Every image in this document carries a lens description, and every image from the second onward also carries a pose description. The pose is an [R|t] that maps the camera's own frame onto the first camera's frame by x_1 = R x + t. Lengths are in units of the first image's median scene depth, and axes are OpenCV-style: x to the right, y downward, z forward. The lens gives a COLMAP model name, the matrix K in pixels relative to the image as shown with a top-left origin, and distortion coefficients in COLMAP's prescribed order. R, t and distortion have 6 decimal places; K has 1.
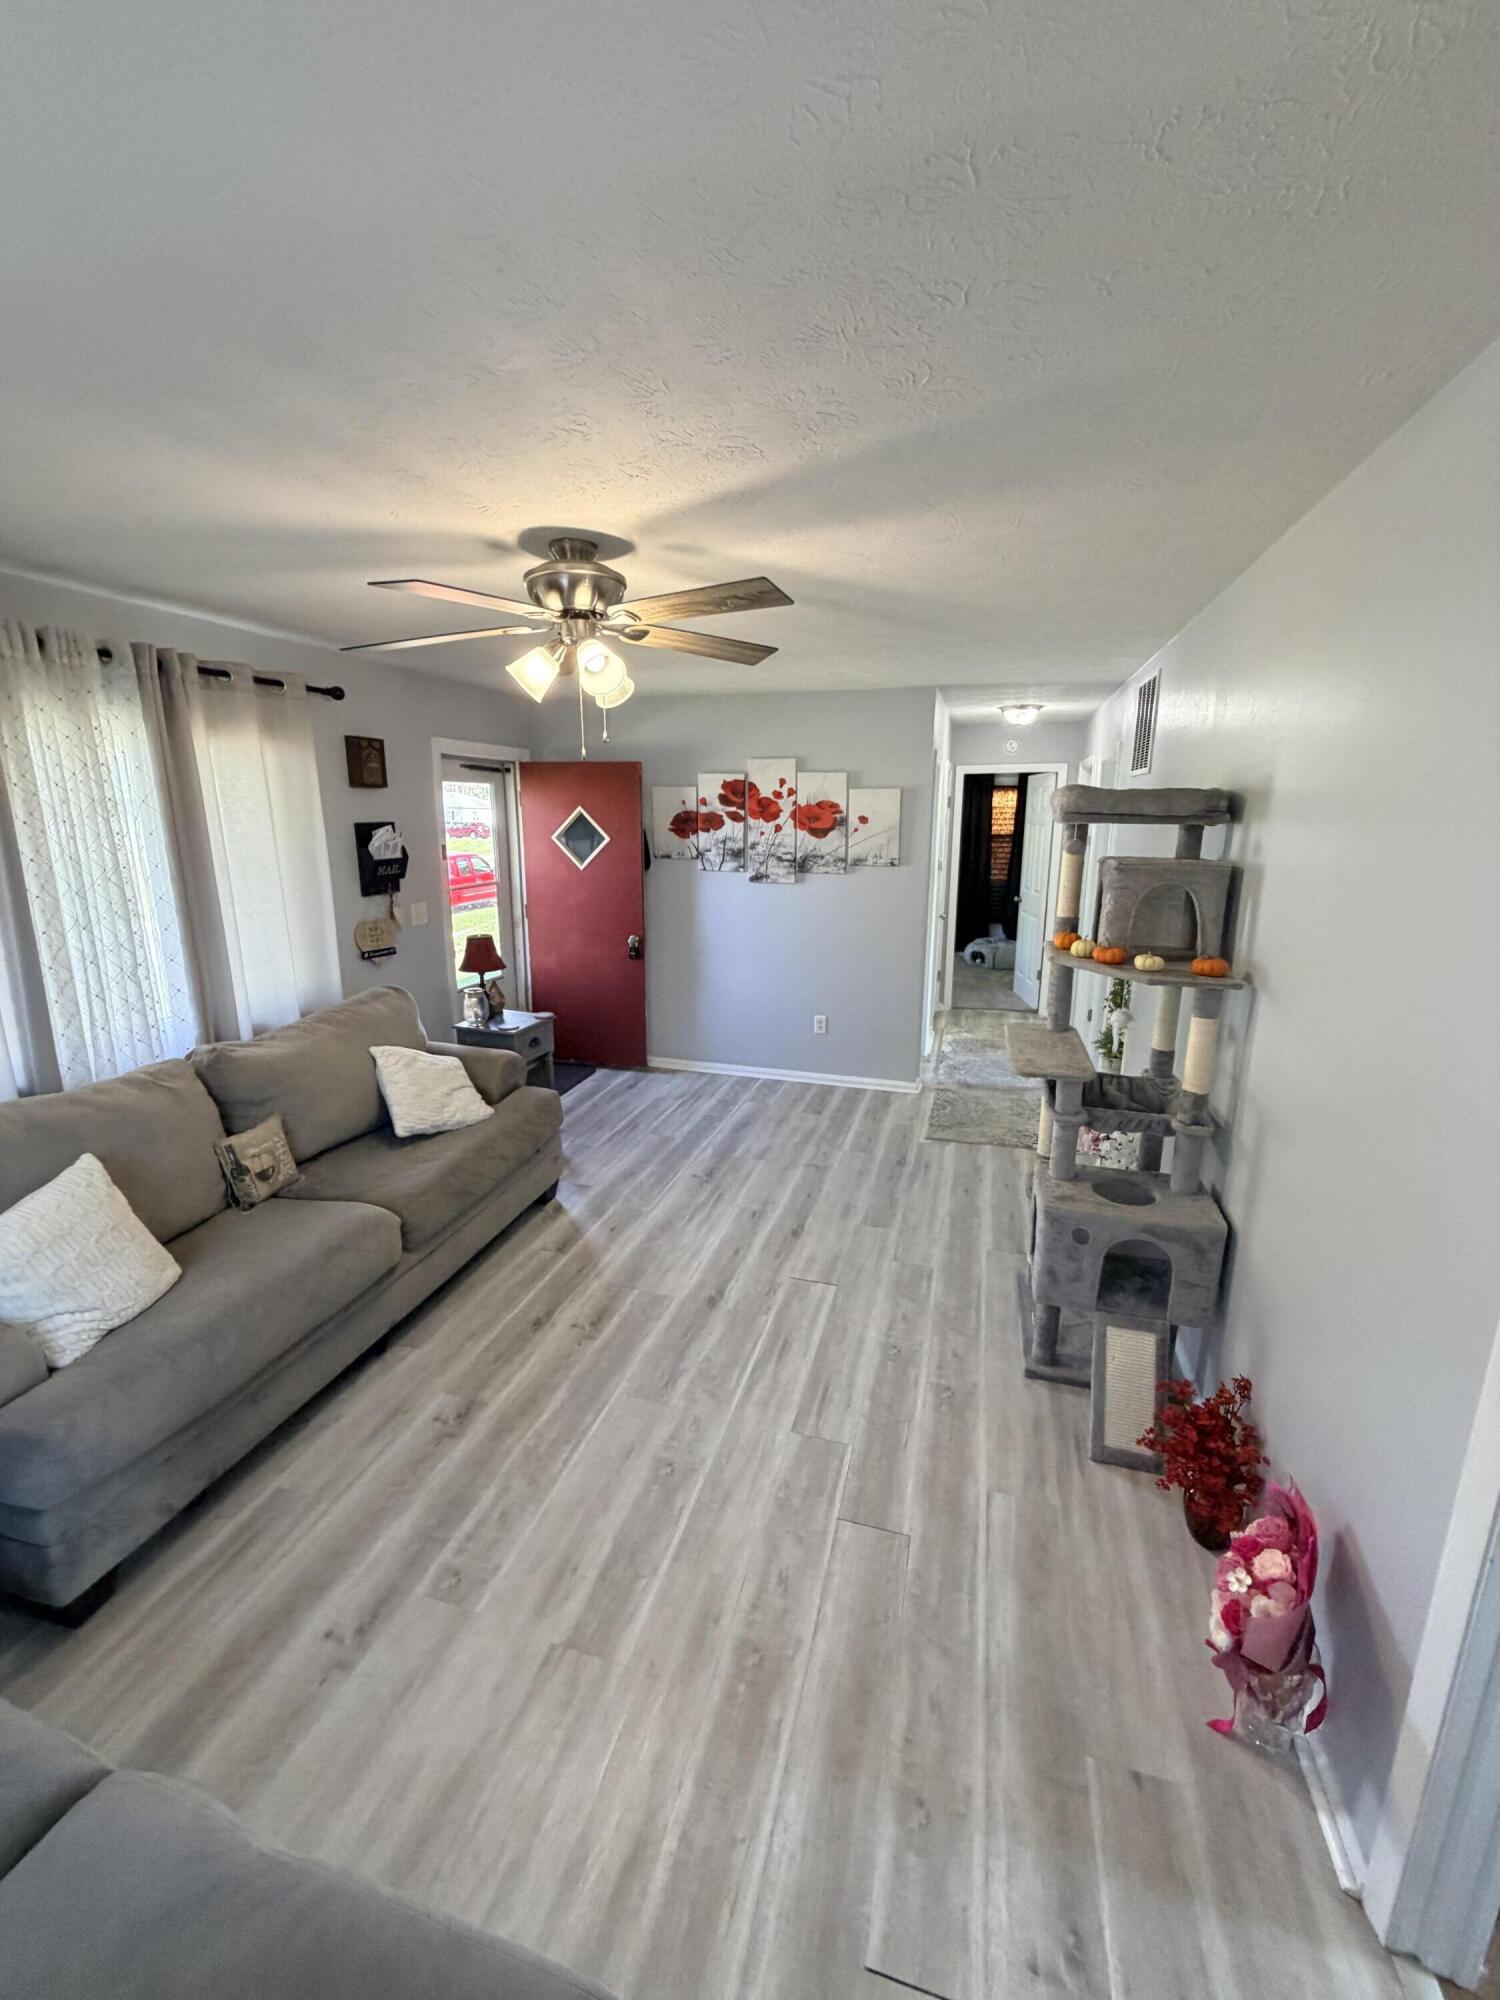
lens RADIAL K [[796.7, 0, 746.8], [0, 796.7, 997.5], [0, 0, 1]] dist [0.001126, -0.000211]
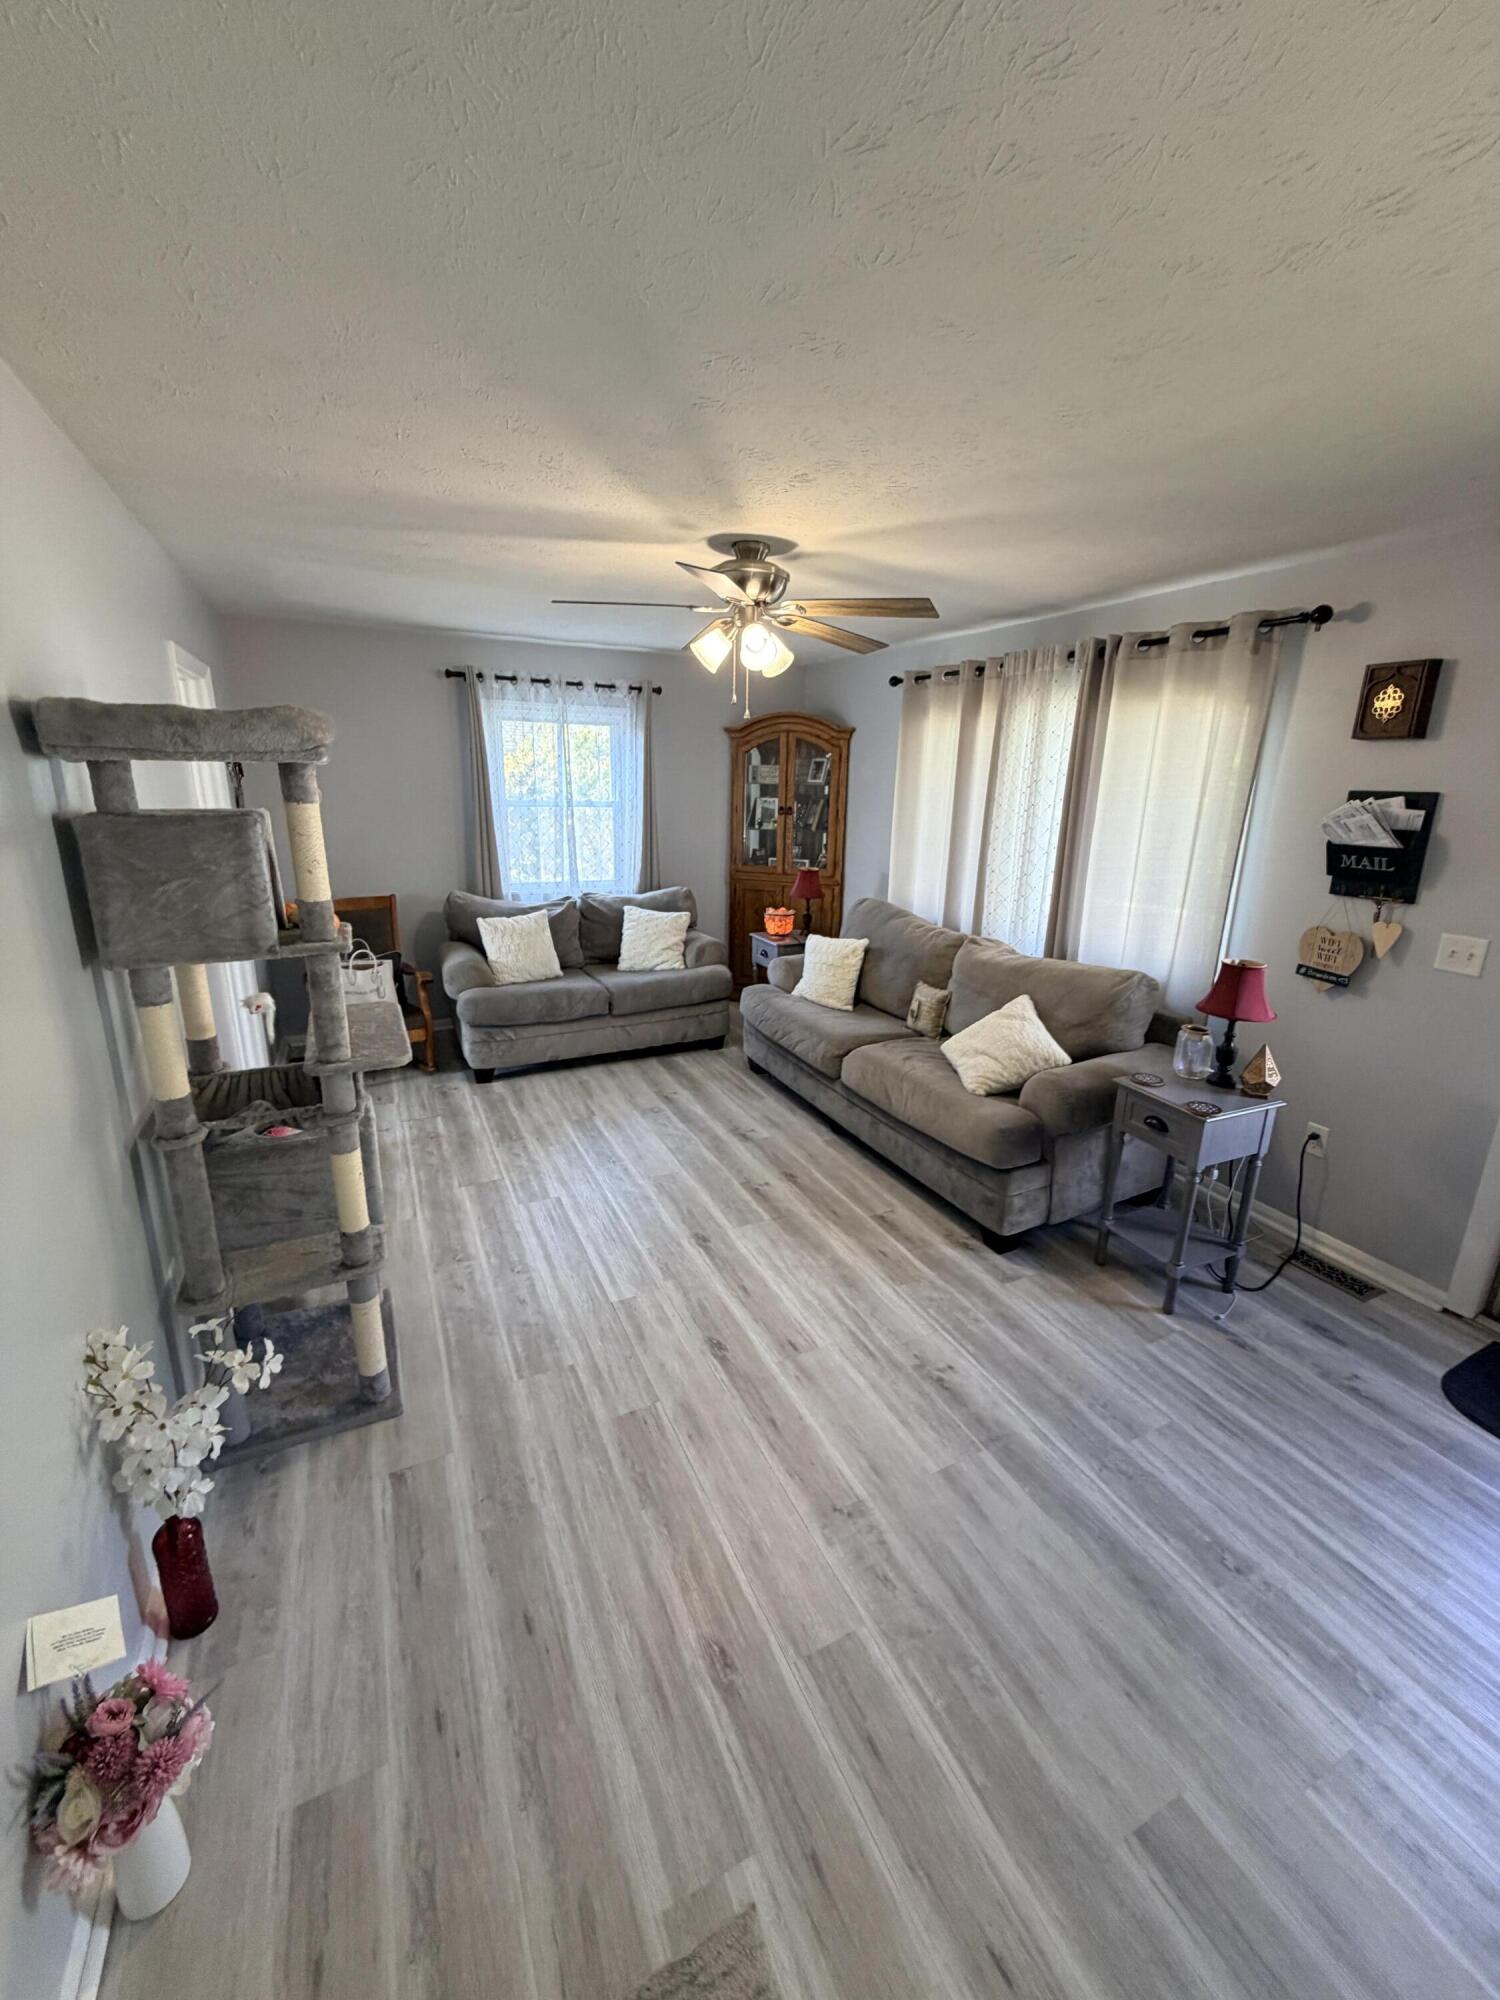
lens RADIAL K [[796.7, 0, 754.2], [0, 796.7, 996.8], [0, 0, 1]] dist [0.001126, -0.000211]
pose [[-0.736216, 0.169557, -0.655161, 0.366181], [-0.173294, 0.888592, 0.424703, -0.241972], [0.654183, 0.426209, -0.624813, 1.069625]]
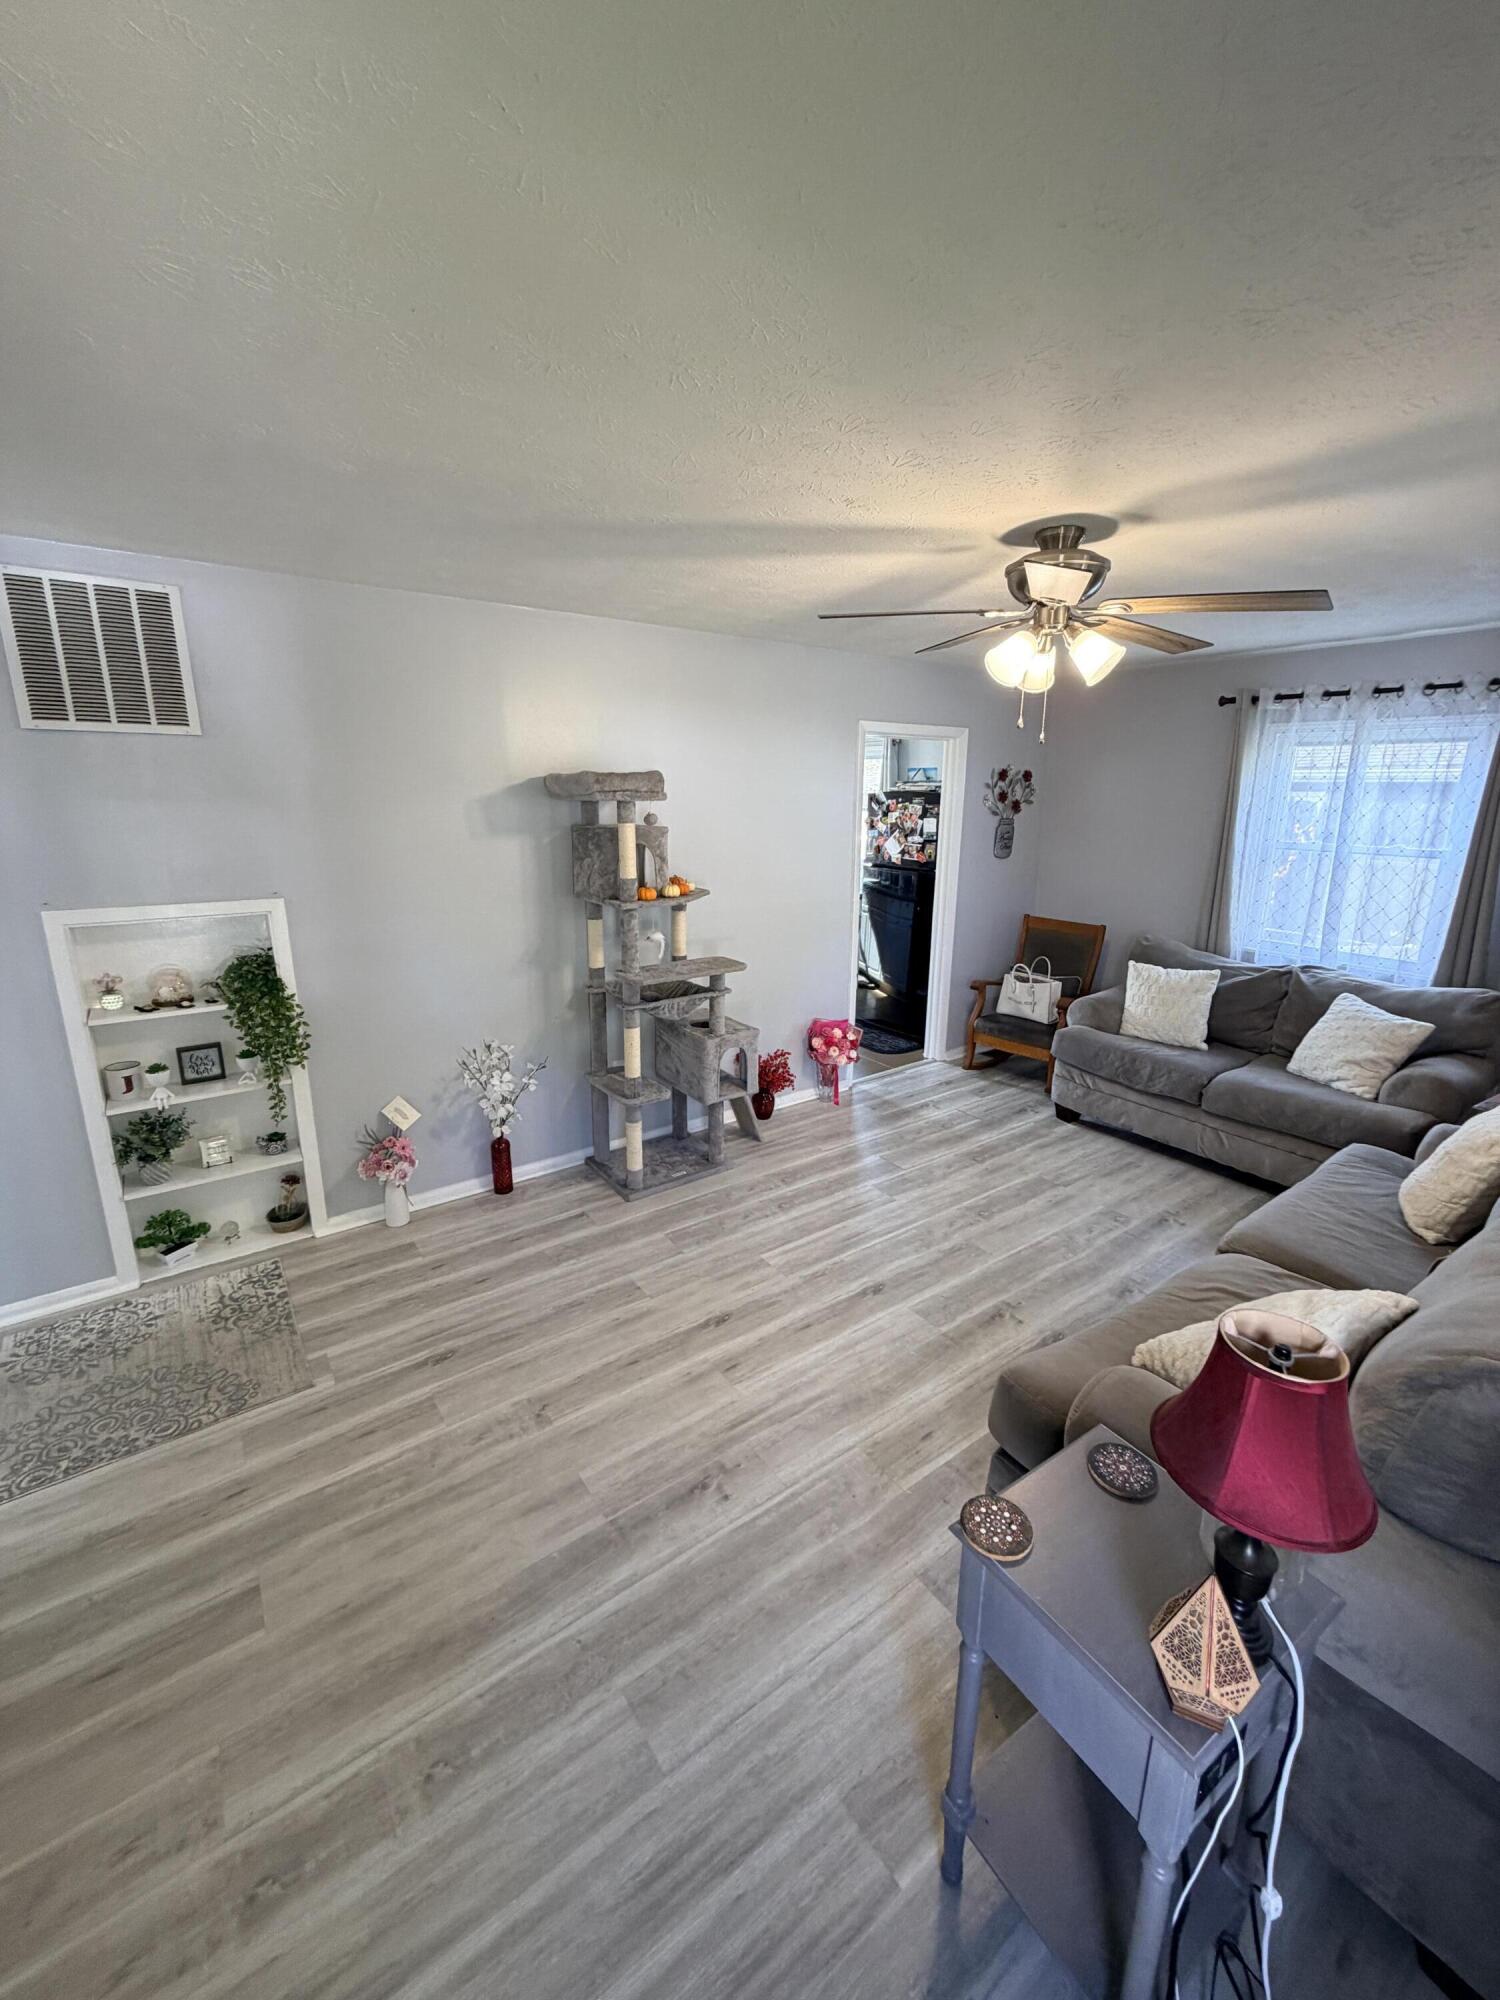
lens RADIAL K [[796.7, 0, 748.5], [0, 796.7, 998.4], [0, 0, 1]] dist [0.001126, -0.000211]
pose [[-0.786903, -0.162385, 0.595327, -0.309406], [0.133637, 0.897014, 0.421316, -0.265043], [-0.602432, 0.411093, -0.684162, 1.117026]]
